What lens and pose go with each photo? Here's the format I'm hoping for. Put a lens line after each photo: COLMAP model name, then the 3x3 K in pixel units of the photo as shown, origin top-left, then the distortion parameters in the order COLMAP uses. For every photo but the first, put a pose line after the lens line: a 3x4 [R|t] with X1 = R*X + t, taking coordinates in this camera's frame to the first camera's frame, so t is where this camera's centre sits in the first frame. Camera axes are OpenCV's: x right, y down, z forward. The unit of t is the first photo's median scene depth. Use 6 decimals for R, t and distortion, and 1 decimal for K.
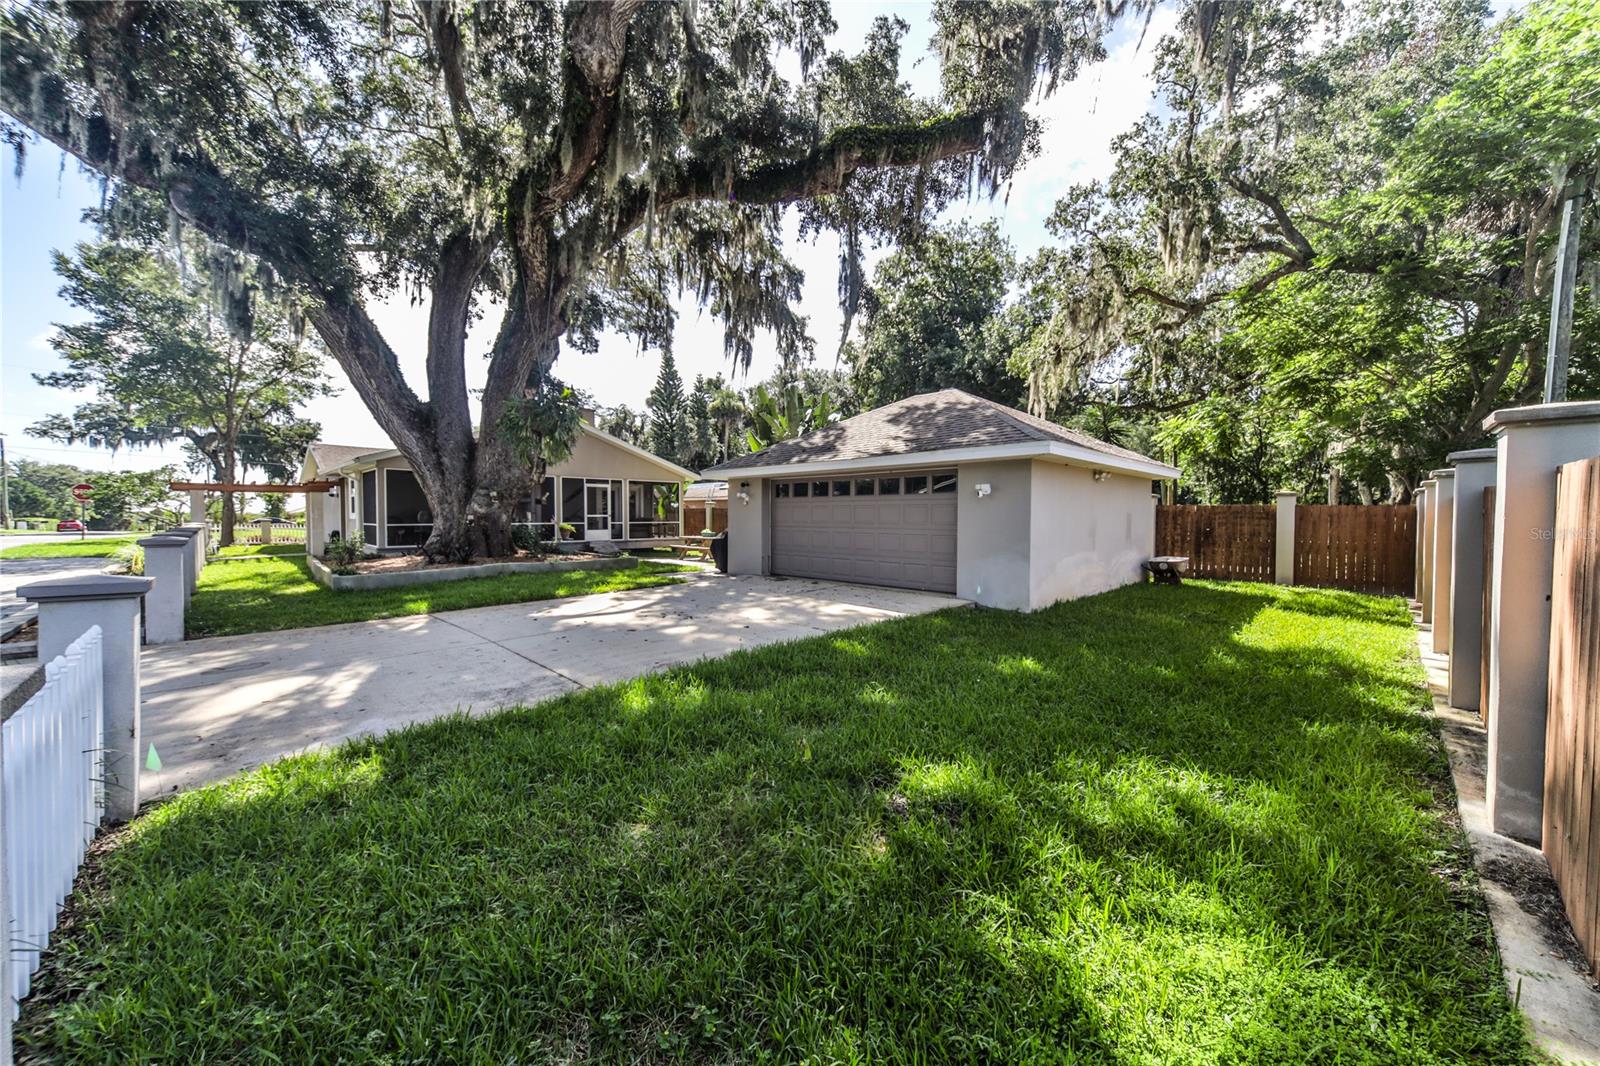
lens RADIAL K [[595.6, 0, 799.4], [0, 595.6, 530.1], [0, 0, 1]] dist [-0.001499, 0.000305]
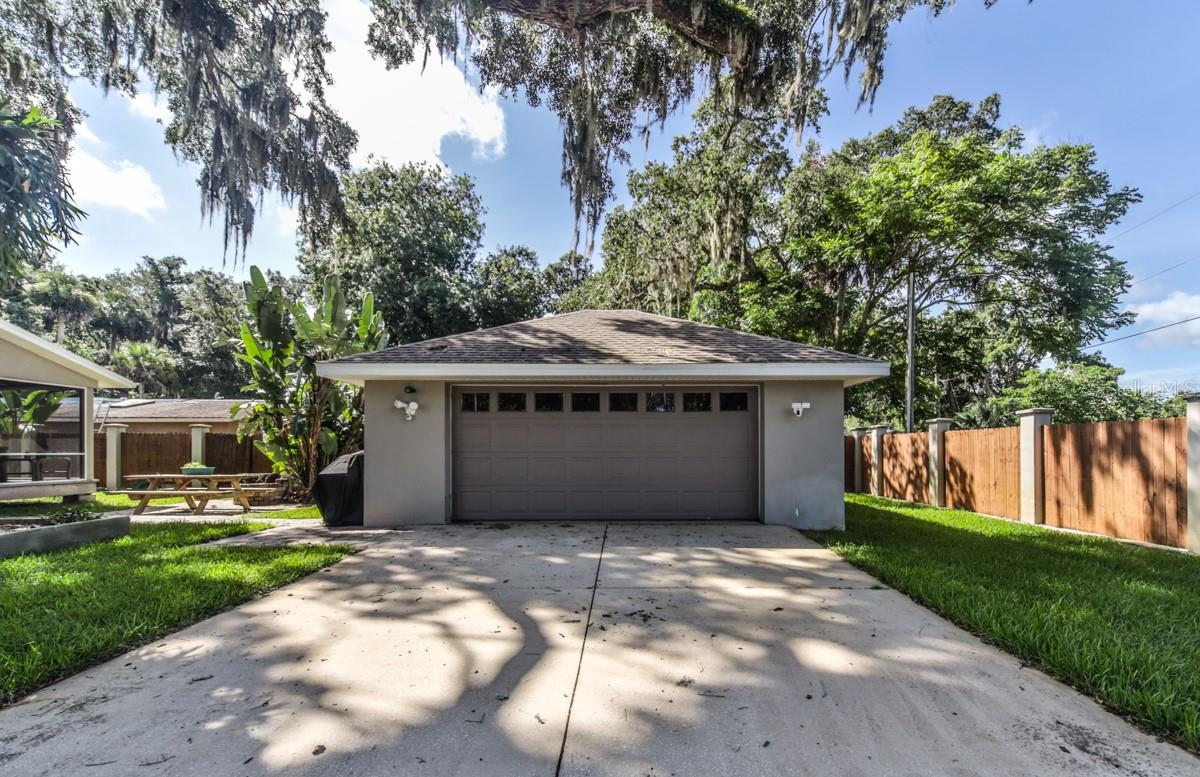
lens RADIAL K [[480.0, 0, 603.8], [0, 480.0, 446.1], [0, 0, 1]] dist [0.002315, 0.000105]
pose [[0.693740, -0.009526, 0.720162, -0.264311], [0.025697, 0.999603, -0.011532, -0.002373], [-0.719767, 0.026506, 0.693710, 0.375430]]
